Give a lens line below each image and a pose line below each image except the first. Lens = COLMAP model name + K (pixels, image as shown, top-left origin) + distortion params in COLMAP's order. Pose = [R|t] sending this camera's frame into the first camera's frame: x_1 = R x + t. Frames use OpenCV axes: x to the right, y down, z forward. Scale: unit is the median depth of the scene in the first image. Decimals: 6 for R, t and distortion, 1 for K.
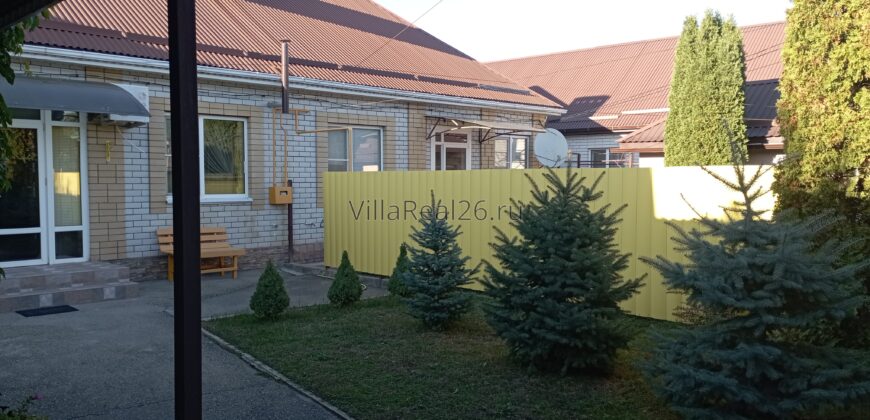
lens RADIAL K [[714.5, 0, 434.8], [0, 714.5, 212.5], [0, 0, 1]] dist [0.124495, -0.158676]
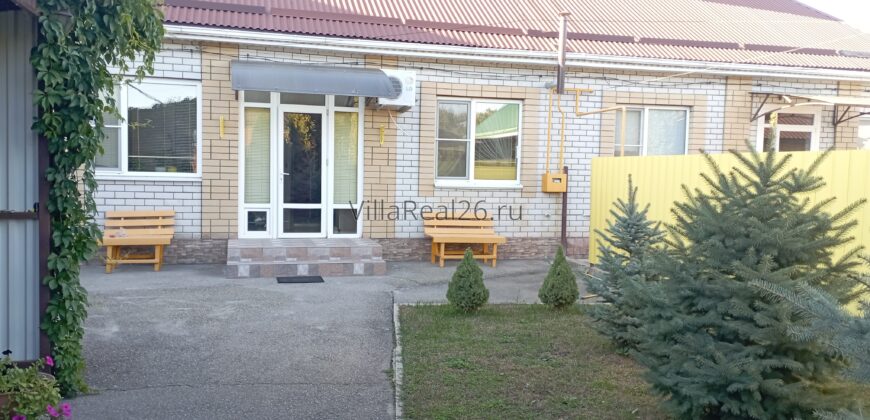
lens RADIAL K [[714.5, 0, 434.8], [0, 714.5, 212.5], [0, 0, 1]] dist [0.124495, -0.158676]
pose [[0.865498, 0.051537, -0.498253, 0.118955], [-0.047024, 0.998660, 0.021614, 0.001668], [0.498700, 0.004723, 0.866762, 0.121690]]
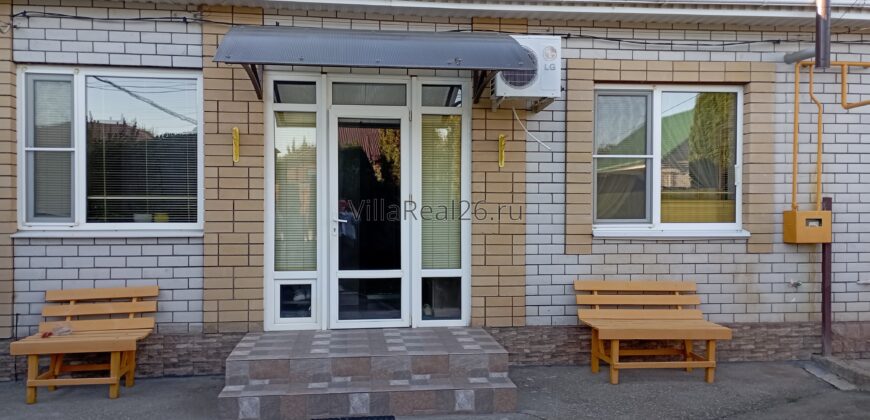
lens RADIAL K [[714.5, 0, 434.8], [0, 714.5, 212.5], [0, 0, 1]] dist [0.124495, -0.158676]
pose [[0.780141, 0.010458, -0.625516, -0.094780], [-0.031623, 0.999241, -0.022735, -0.013853], [0.624804, 0.037517, 0.779880, 0.420357]]
